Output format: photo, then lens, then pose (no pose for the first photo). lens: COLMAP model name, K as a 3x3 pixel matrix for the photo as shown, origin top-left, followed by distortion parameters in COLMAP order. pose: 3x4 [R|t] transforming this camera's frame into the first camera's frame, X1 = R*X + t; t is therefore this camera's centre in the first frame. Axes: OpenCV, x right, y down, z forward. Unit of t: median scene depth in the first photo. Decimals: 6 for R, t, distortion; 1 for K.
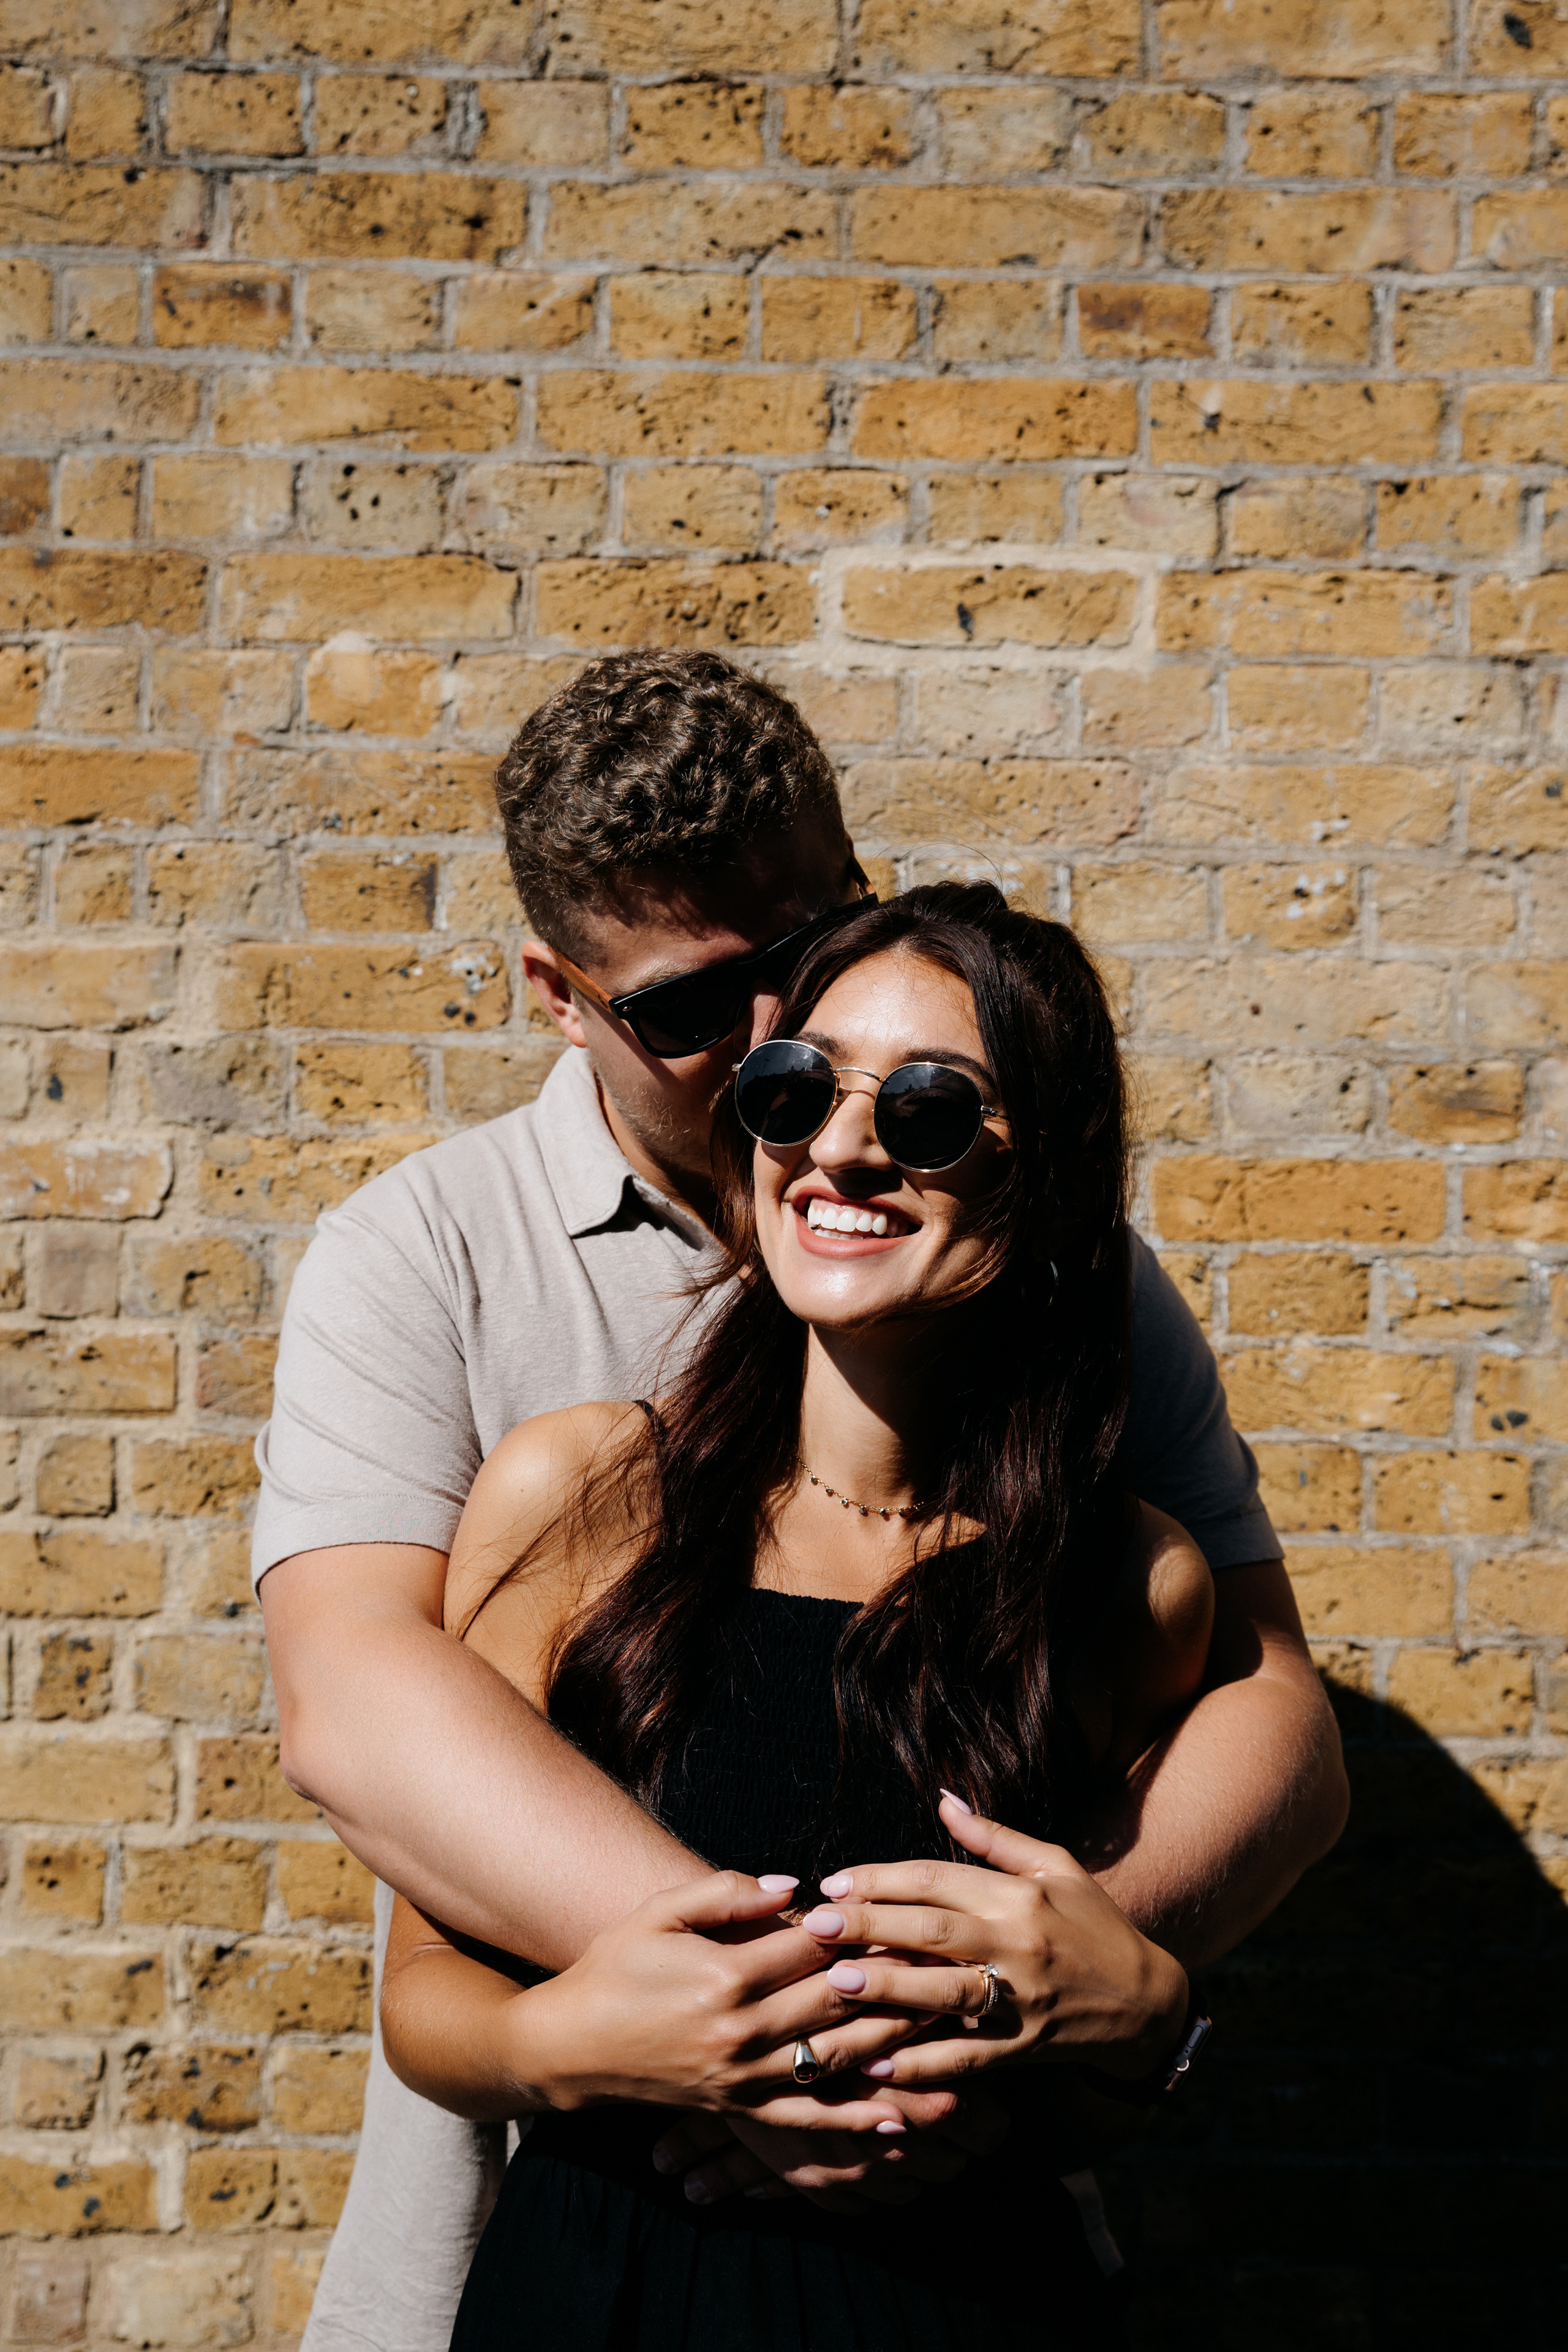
lens RADIAL K [[2534.9, 0, 801.1], [0, 2534.9, 1184.0], [0, 0, 1]] dist [-0.005750, 0.066197]
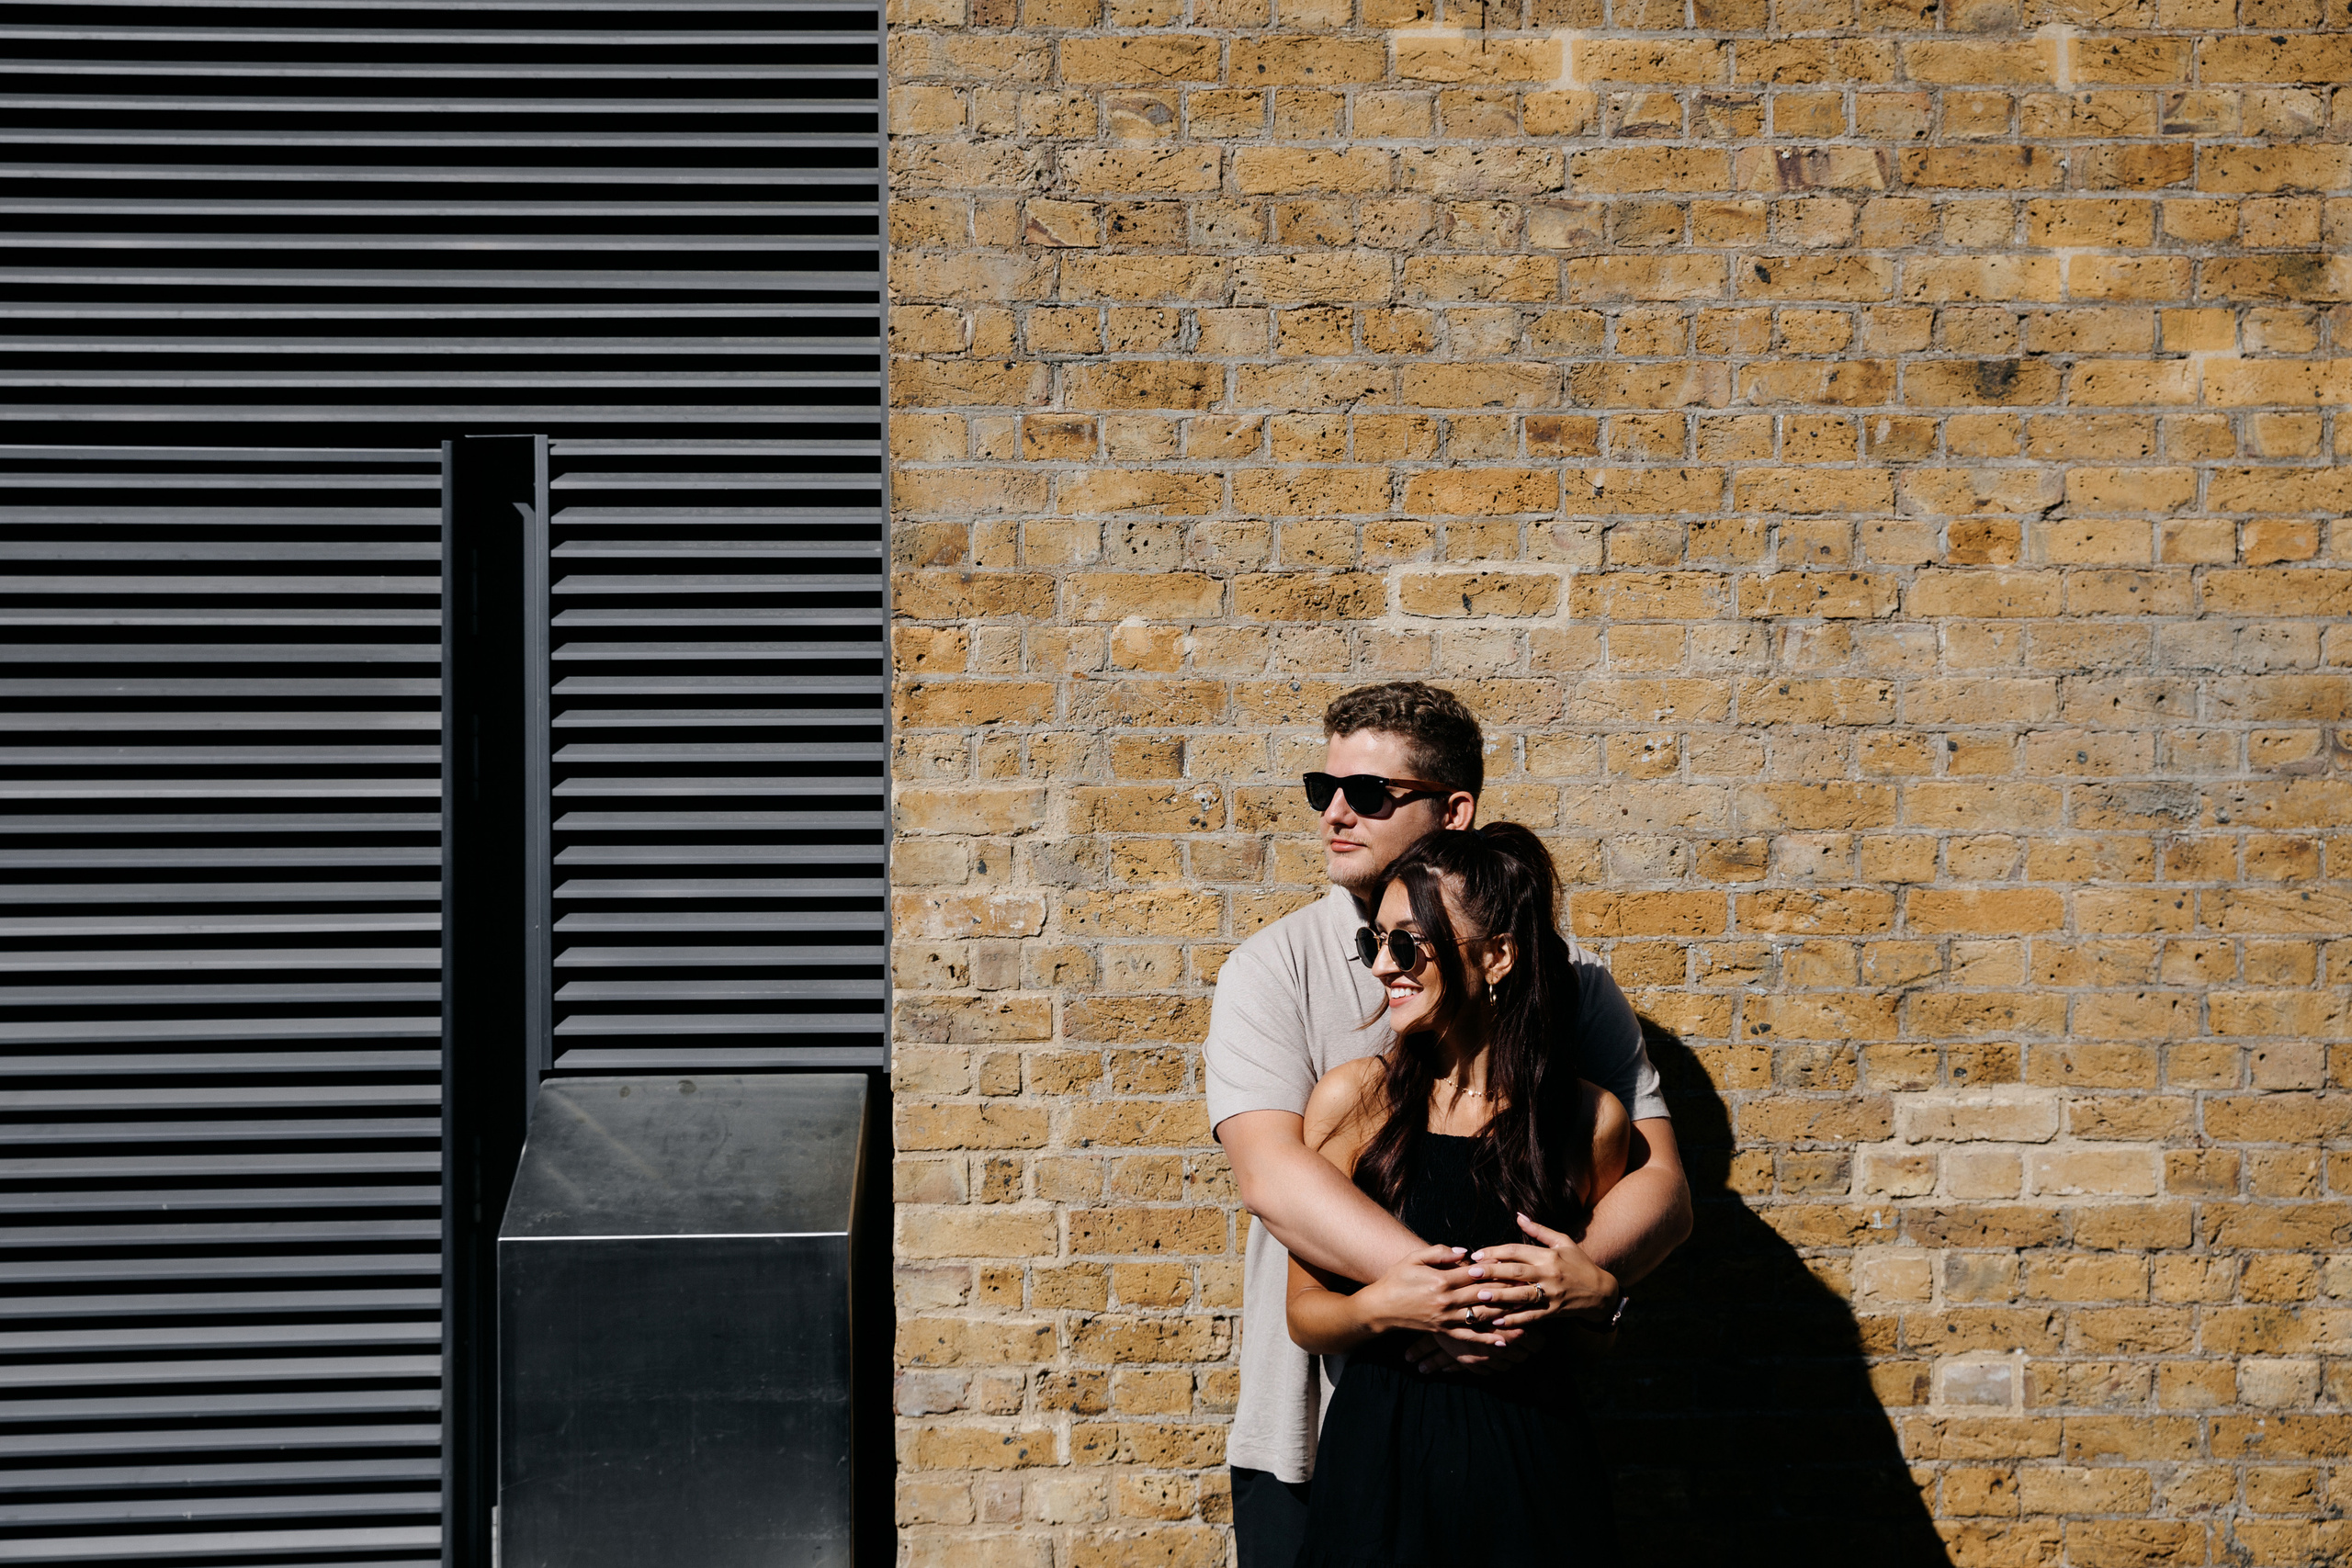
lens RADIAL K [[2534.6, 0, 1172.9], [0, 2534.6, 868.9], [0, 0, 1]] dist [-0.005750, 0.066197]
pose [[0.999529, -0.019166, 0.023987, -0.197256], [0.017572, 0.997732, 0.064975, -0.153288], [-0.025178, -0.064523, 0.997599, -0.848044]]
